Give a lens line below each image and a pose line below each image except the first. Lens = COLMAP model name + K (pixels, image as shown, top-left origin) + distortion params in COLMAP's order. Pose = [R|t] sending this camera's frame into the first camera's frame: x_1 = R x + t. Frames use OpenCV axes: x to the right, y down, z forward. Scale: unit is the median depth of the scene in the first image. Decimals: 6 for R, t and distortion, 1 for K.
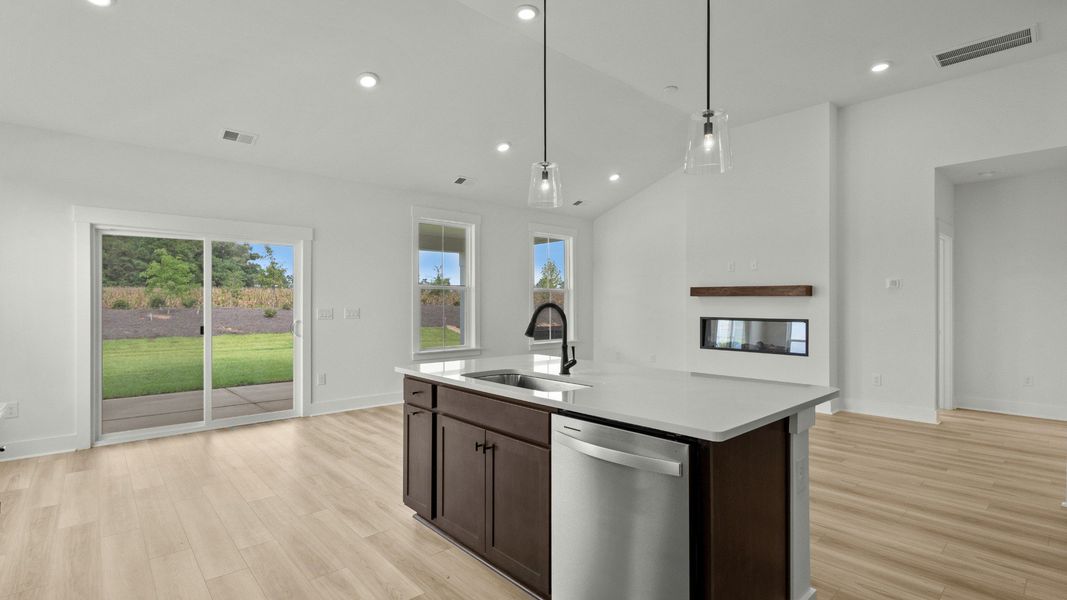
lens RADIAL K [[490.4, 0, 530.4], [0, 490.4, 303.5], [0, 0, 1]] dist [0.001592, 0.000591]
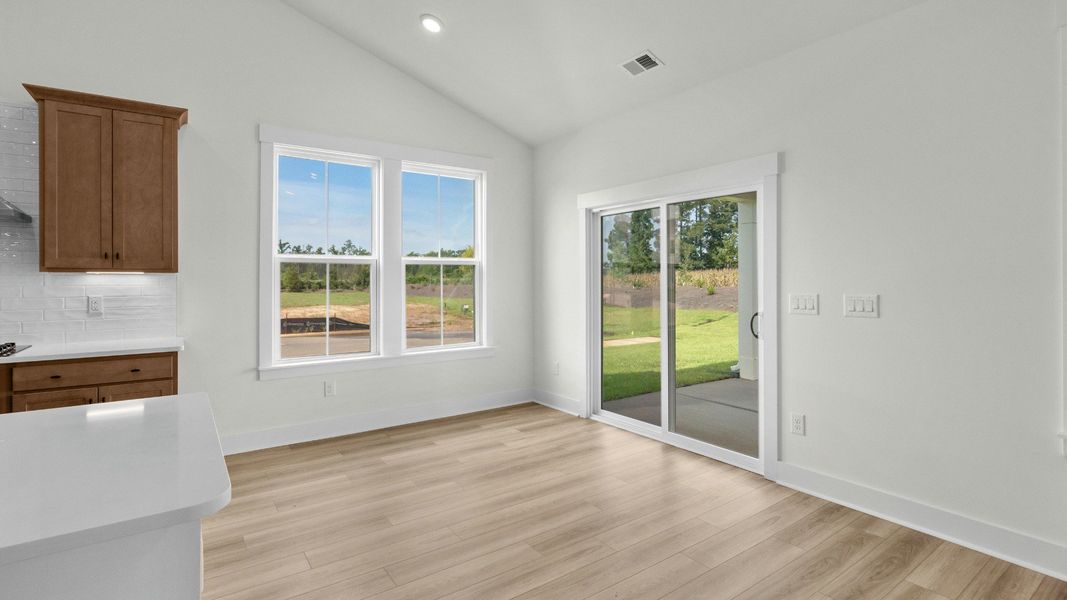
lens RADIAL K [[508.0, 0, 530.2], [0, 508.0, 276.5], [0, 0, 1]] dist [0.001203, 0.000167]
pose [[-0.115720, -0.003970, -0.993274, 0.171565], [0.002349, 0.999988, -0.004271, -0.008394], [0.993279, -0.002827, -0.115710, 0.793225]]
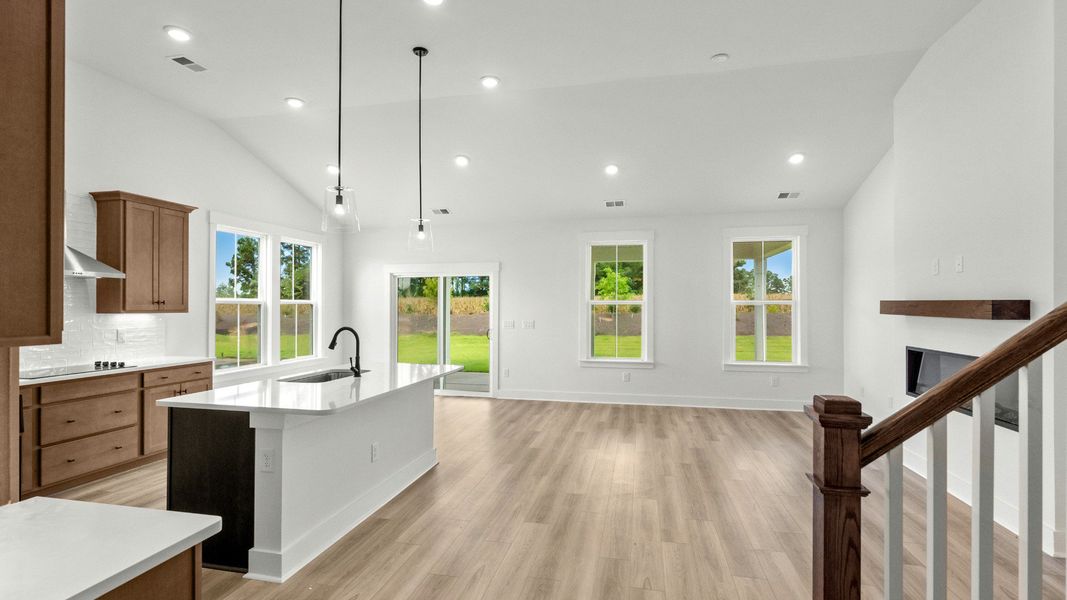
lens RADIAL K [[490.4, 0, 530.4], [0, 490.4, 303.5], [0, 0, 1]] dist [0.001592, 0.000591]
pose [[0.579808, -0.002955, -0.814748, 0.735213], [-0.001824, 0.999986, -0.004925, -0.031039], [0.814751, 0.004342, 0.579794, 0.278191]]
